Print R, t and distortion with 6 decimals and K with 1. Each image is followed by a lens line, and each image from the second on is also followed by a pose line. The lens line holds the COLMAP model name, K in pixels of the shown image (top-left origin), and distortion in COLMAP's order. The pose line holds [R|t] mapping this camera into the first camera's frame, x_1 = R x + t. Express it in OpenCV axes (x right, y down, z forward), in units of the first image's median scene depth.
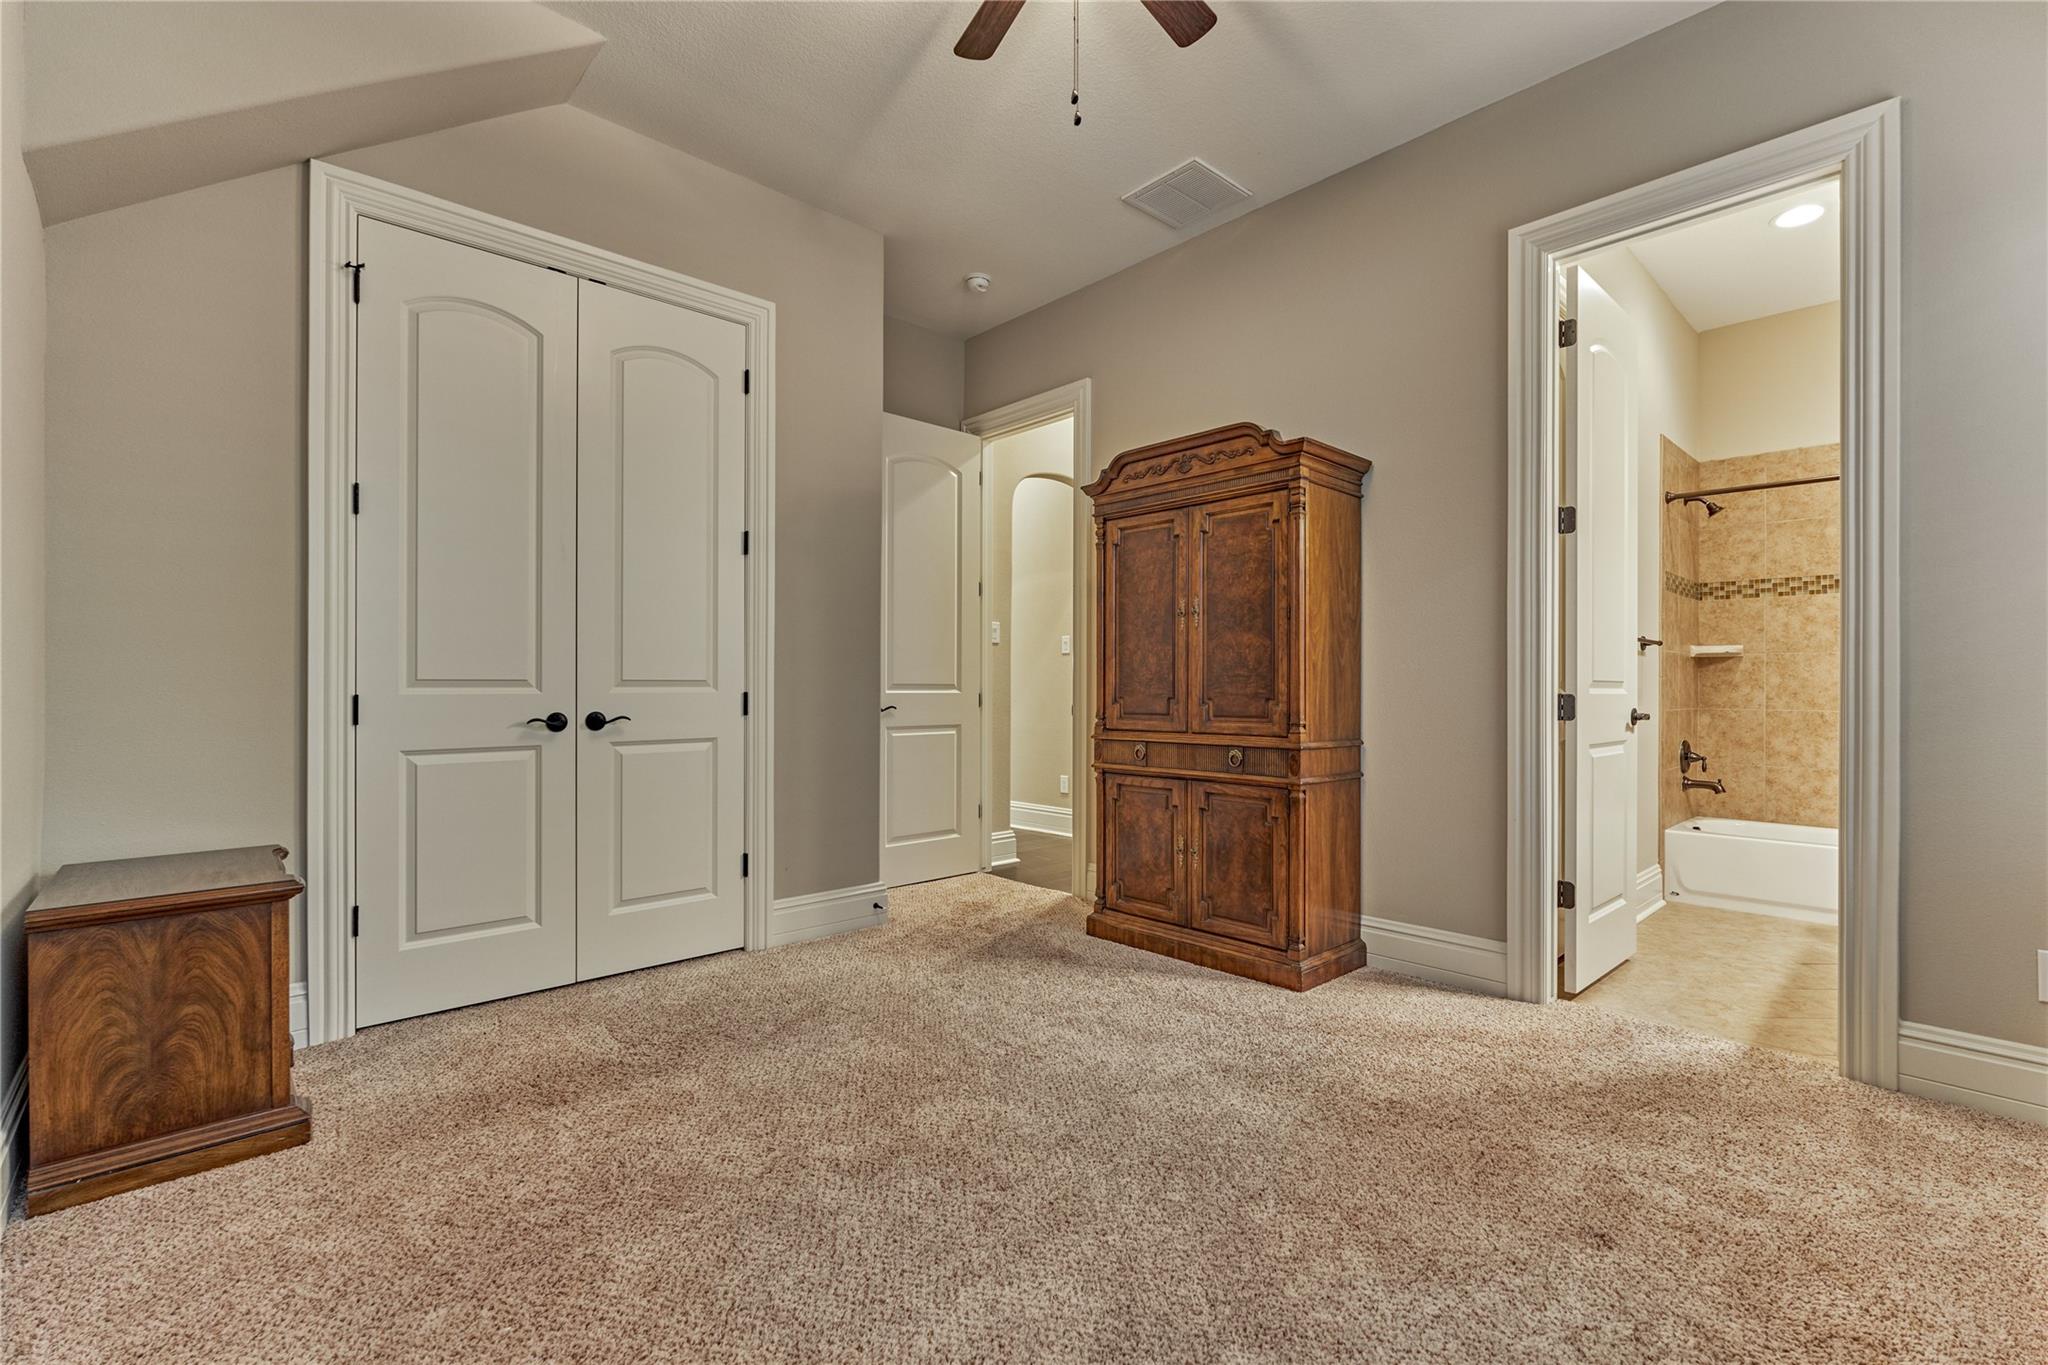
lens RADIAL K [[896.3, 0, 1020.0], [0, 896.3, 680.1], [0, 0, 1]] dist [-0.000841, -0.000596]
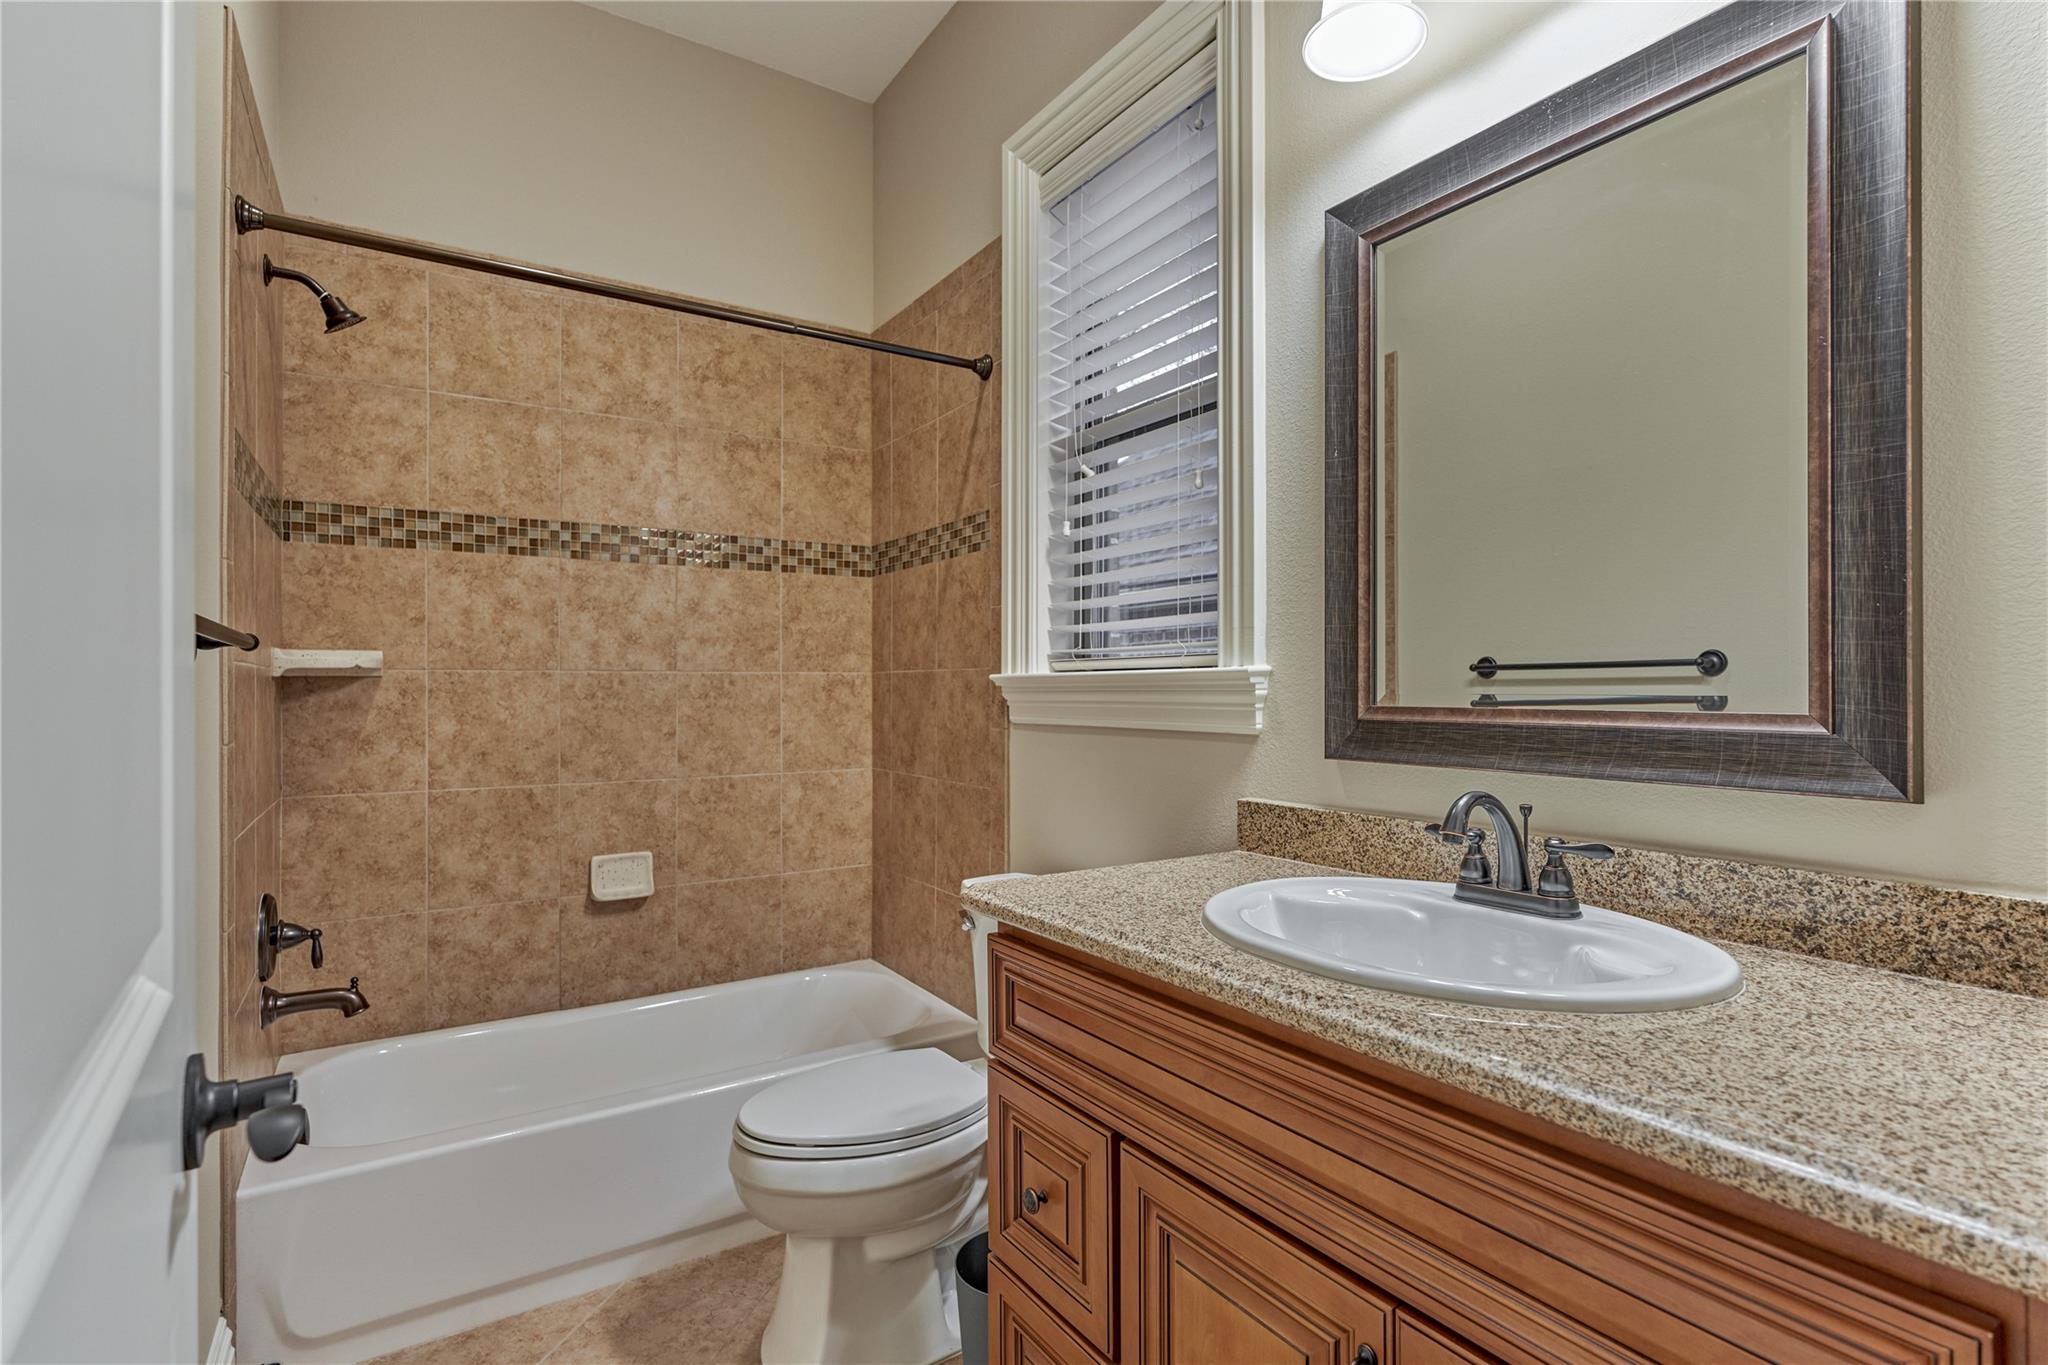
lens RADIAL K [[952.3, 0, 1016.1], [0, 952.3, 684.1], [0, 0, 1]] dist [-0.002875, -0.001032]
pose [[0.159900, -0.003674, 0.987126, 0.391661], [-0.000350, 0.999993, 0.003778, -0.024744], [-0.987133, -0.000950, 0.159897, 0.617202]]
